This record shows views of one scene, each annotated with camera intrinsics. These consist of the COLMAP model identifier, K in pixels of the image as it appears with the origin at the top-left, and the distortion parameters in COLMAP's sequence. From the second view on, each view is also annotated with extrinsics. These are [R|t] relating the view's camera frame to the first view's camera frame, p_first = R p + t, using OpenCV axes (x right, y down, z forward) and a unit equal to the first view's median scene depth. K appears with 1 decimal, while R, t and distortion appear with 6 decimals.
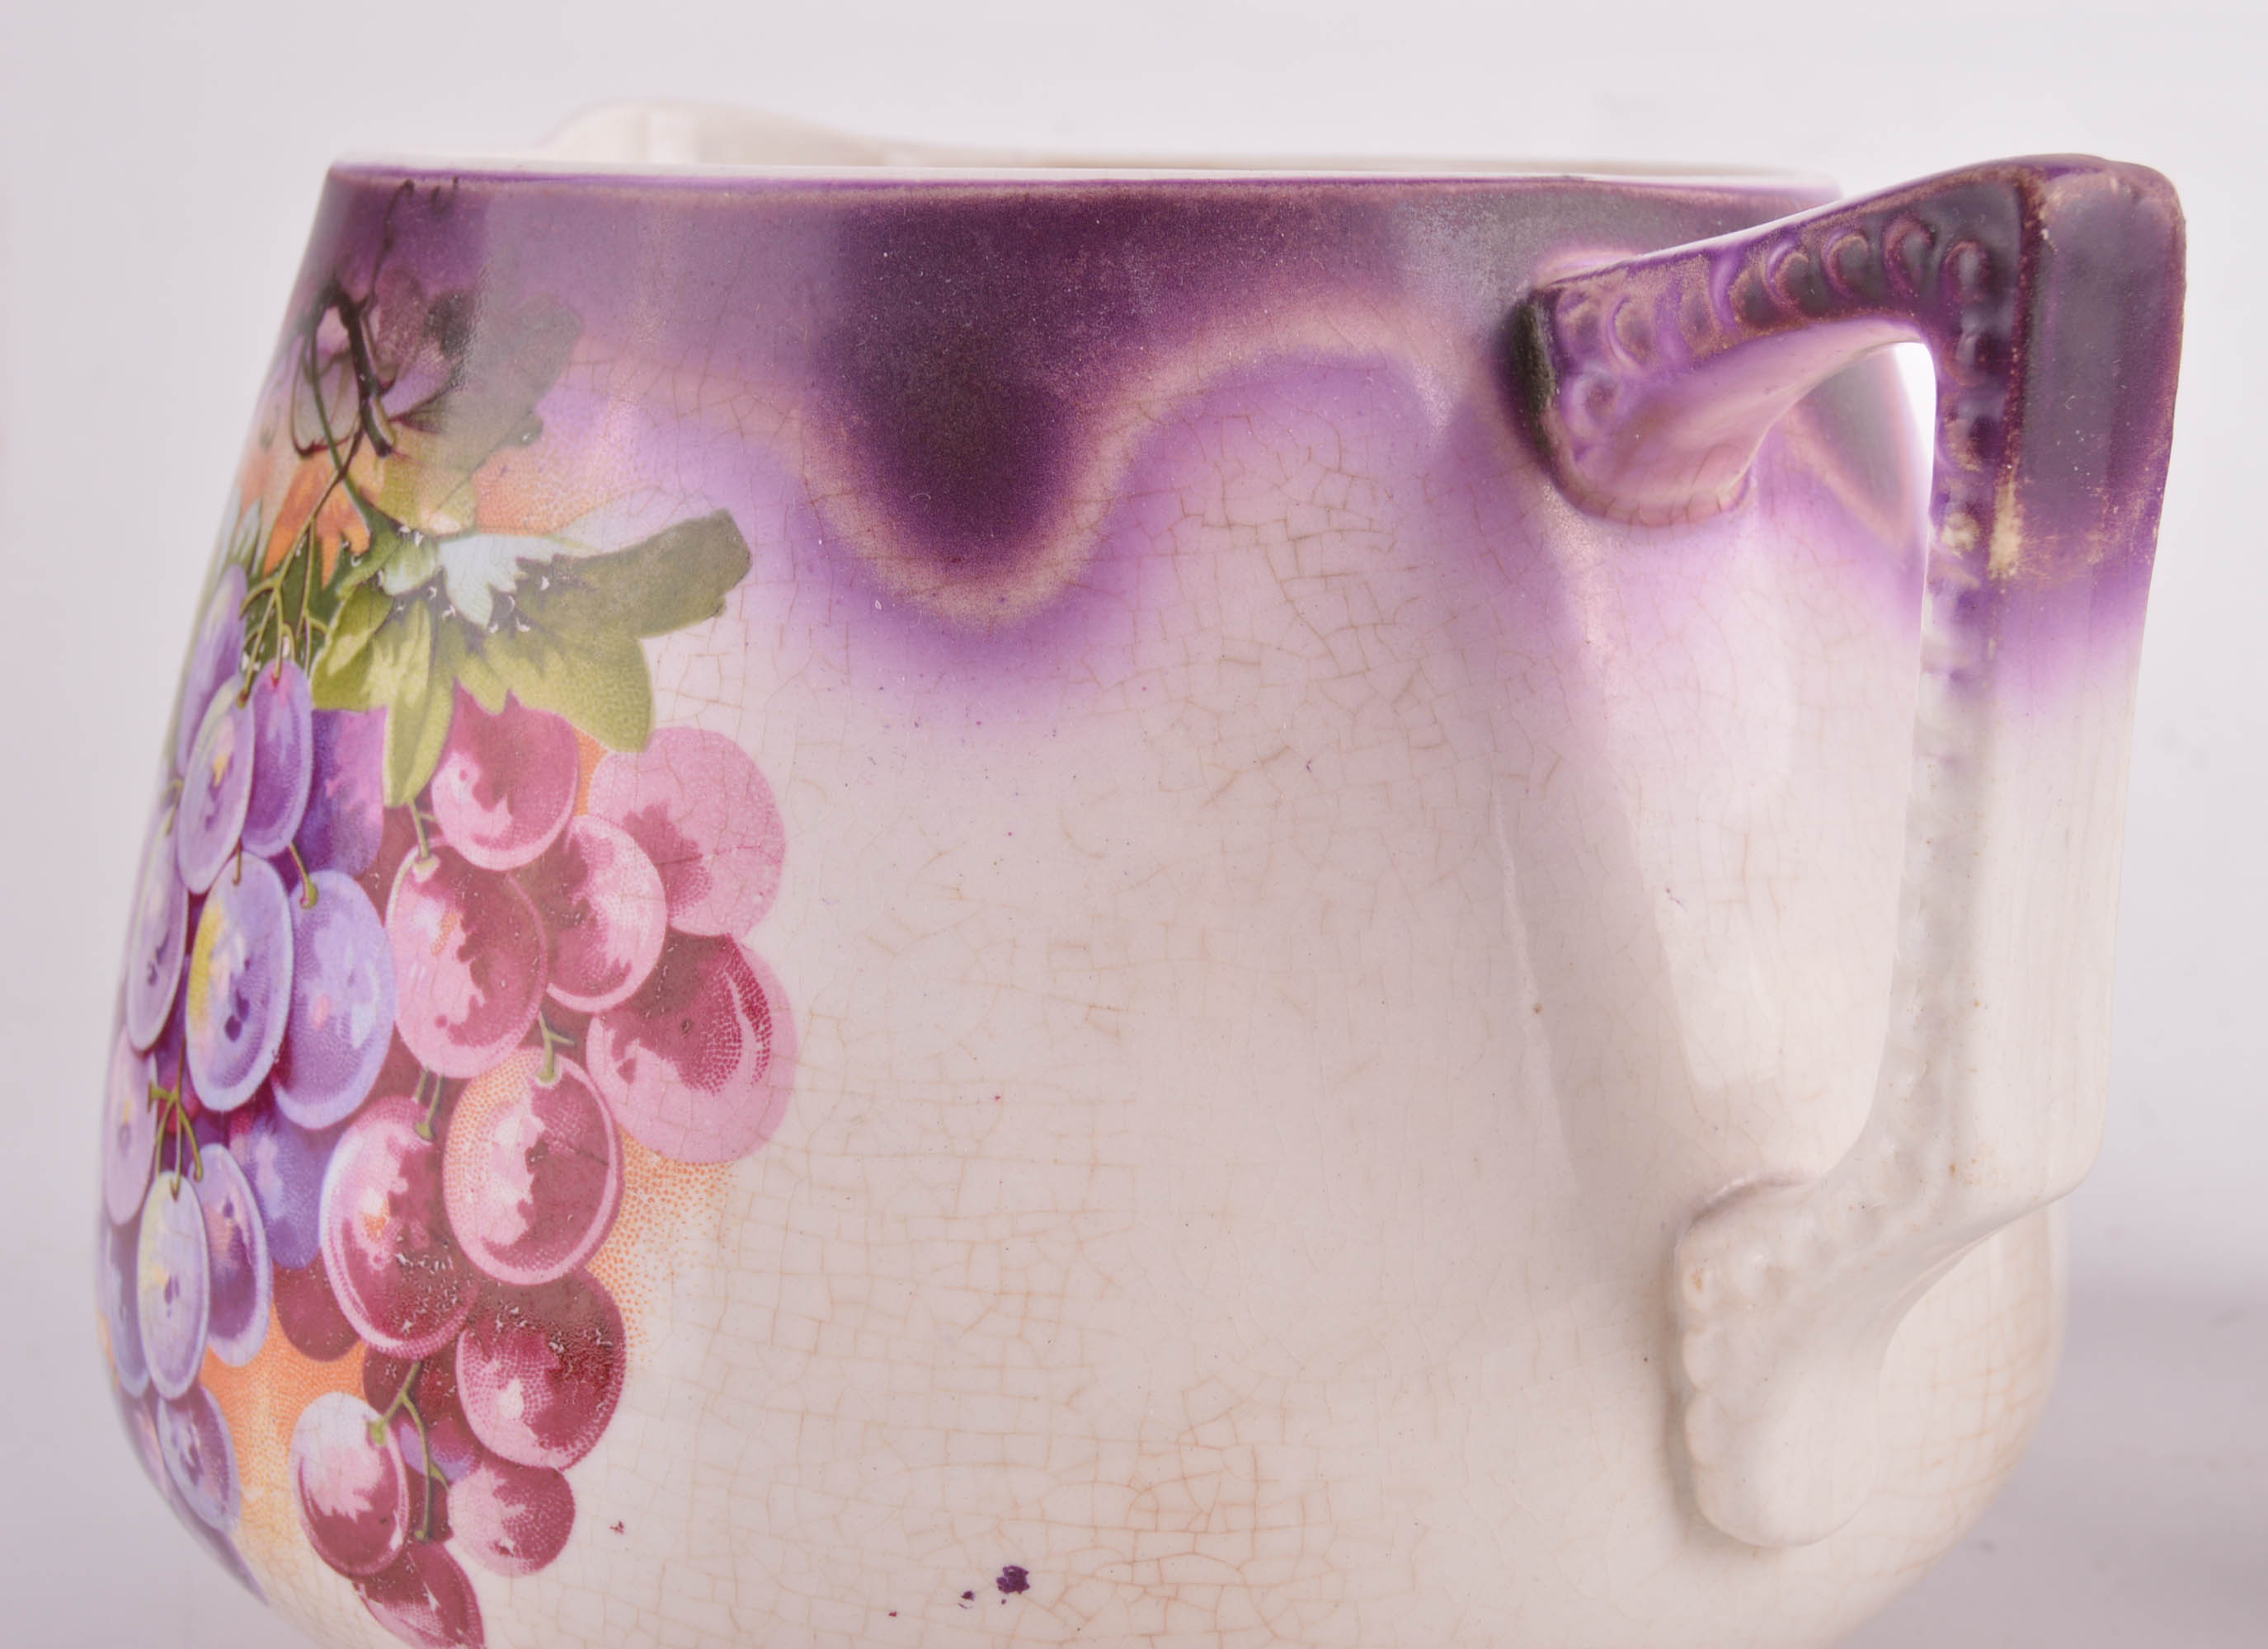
lens RADIAL K [[3682.7, 0, 1128.7], [0, 3682.7, 827.5], [0, 0, 1]] dist [-0.051028, 0.000000]
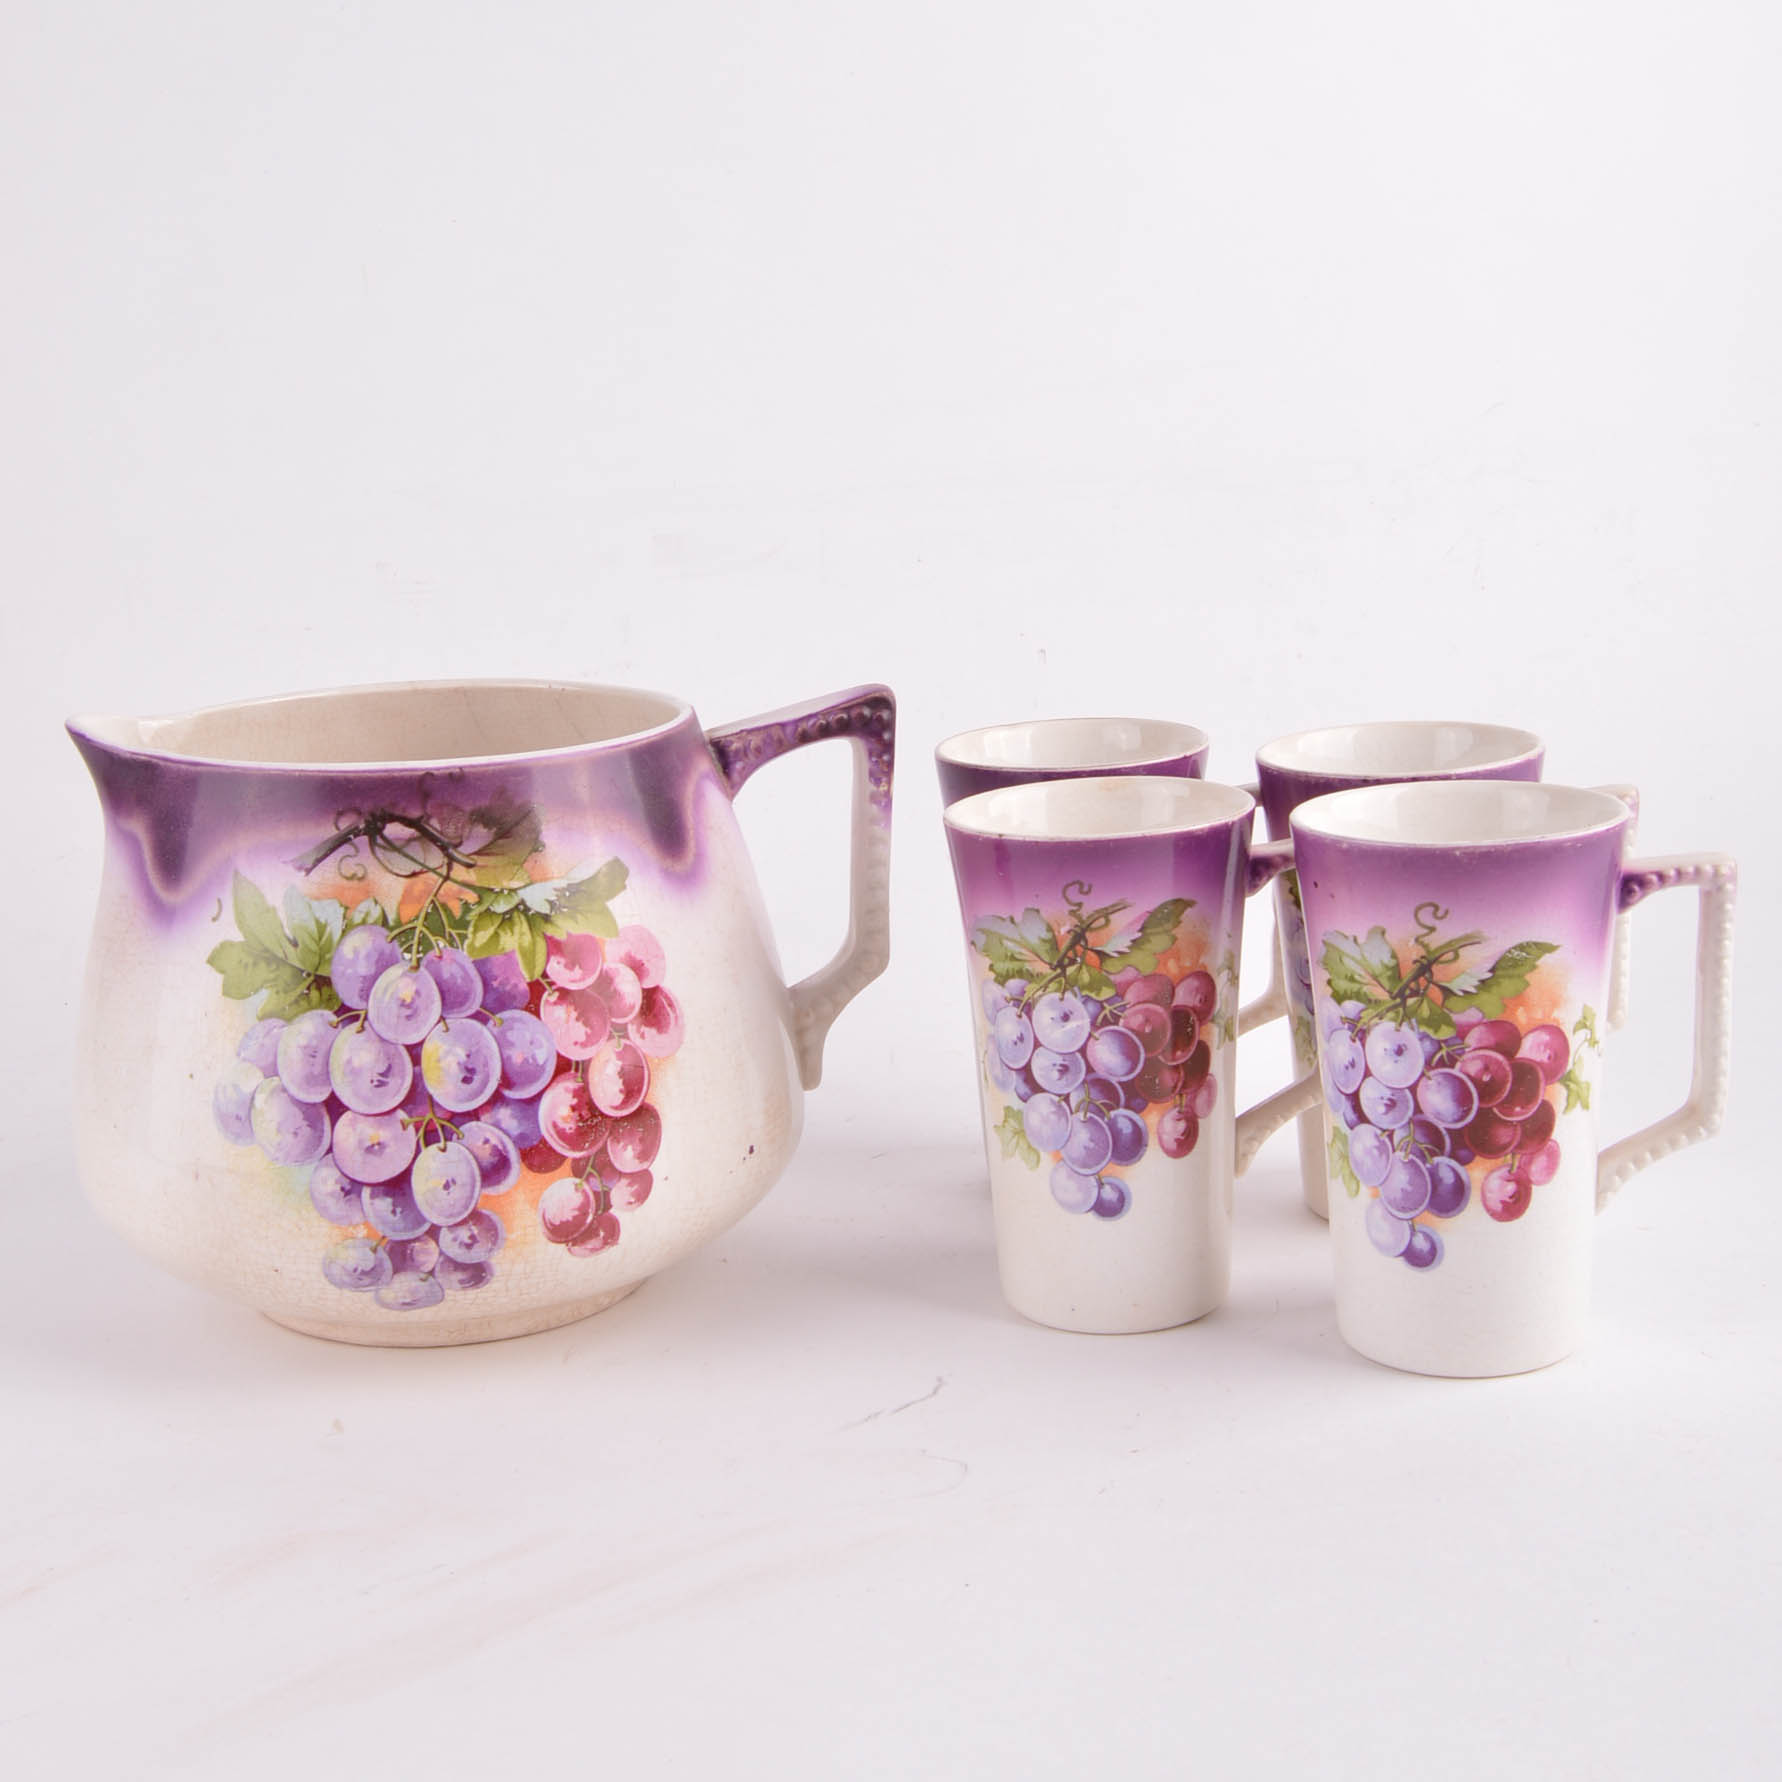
lens RADIAL K [[2883.6, 0, 886.6], [0, 2883.6, 904.8], [0, 0, 1]] dist [-0.086098, 0.000000]
pose [[0.442609, -0.223260, 0.868477, -2.085936], [0.205365, 0.968006, 0.144184, -0.342582], [-0.872882, 0.114538, 0.474298, -0.348307]]
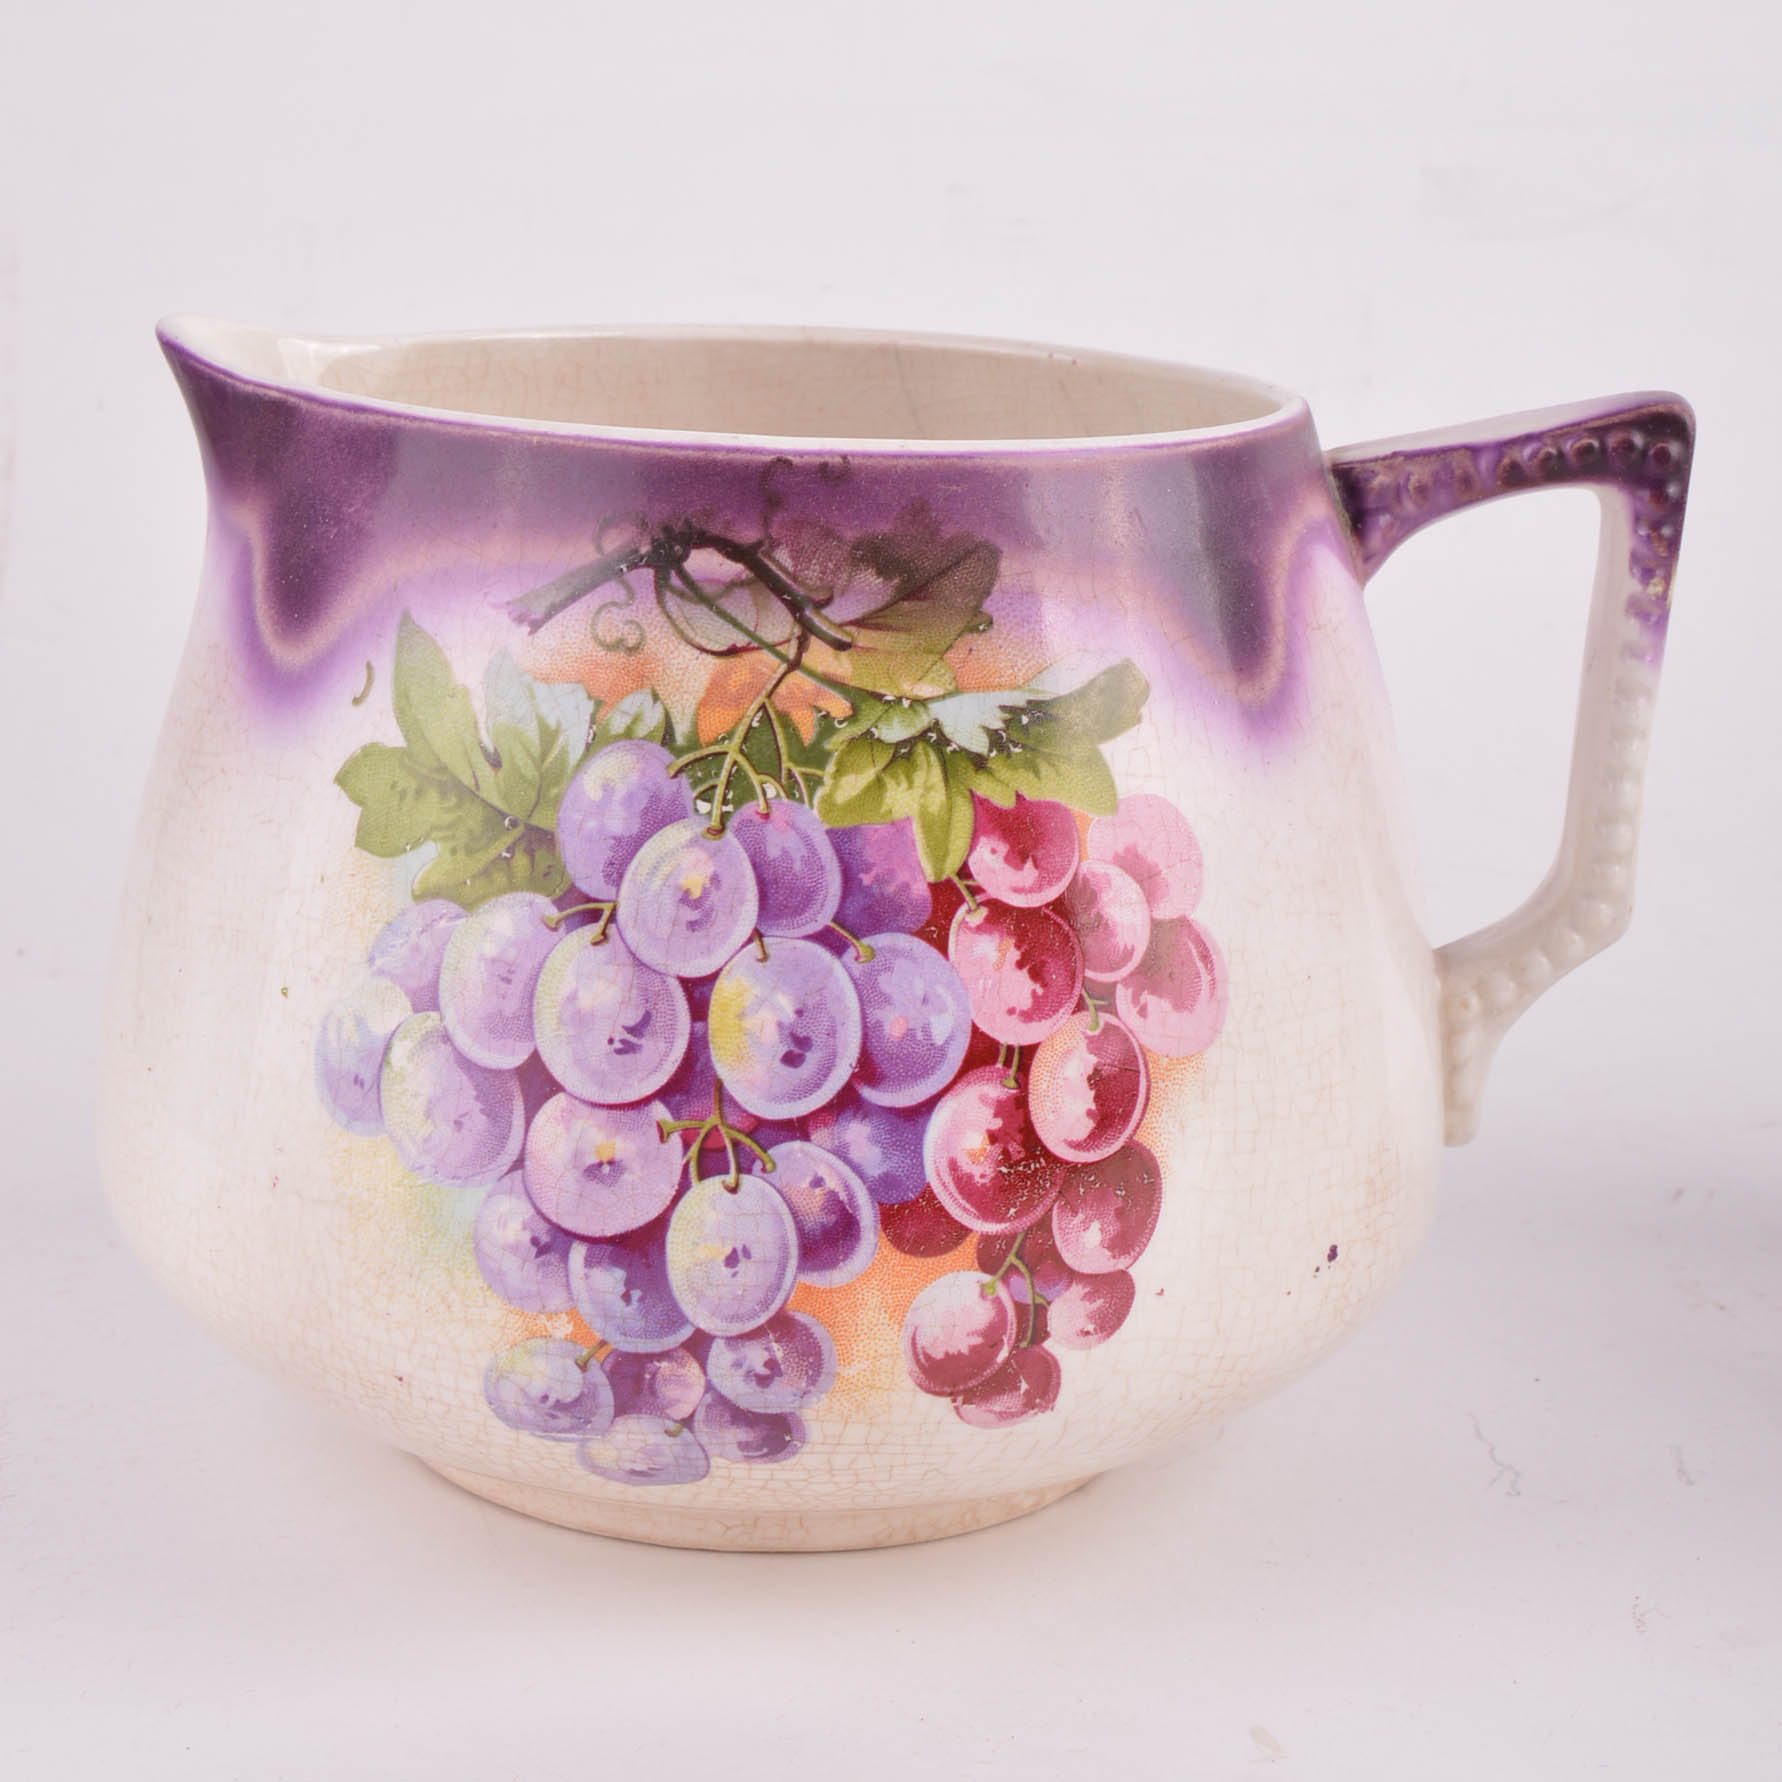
lens RADIAL K [[3966.5, 0, 816.9], [0, 3966.5, 716.6], [0, 0, 1]] dist [-0.080677, 0.000000]
pose [[0.615737, -0.148092, 0.773910, -1.497704], [0.127399, 0.987967, 0.087692, -0.224027], [-0.777584, 0.044600, 0.627195, 0.018340]]
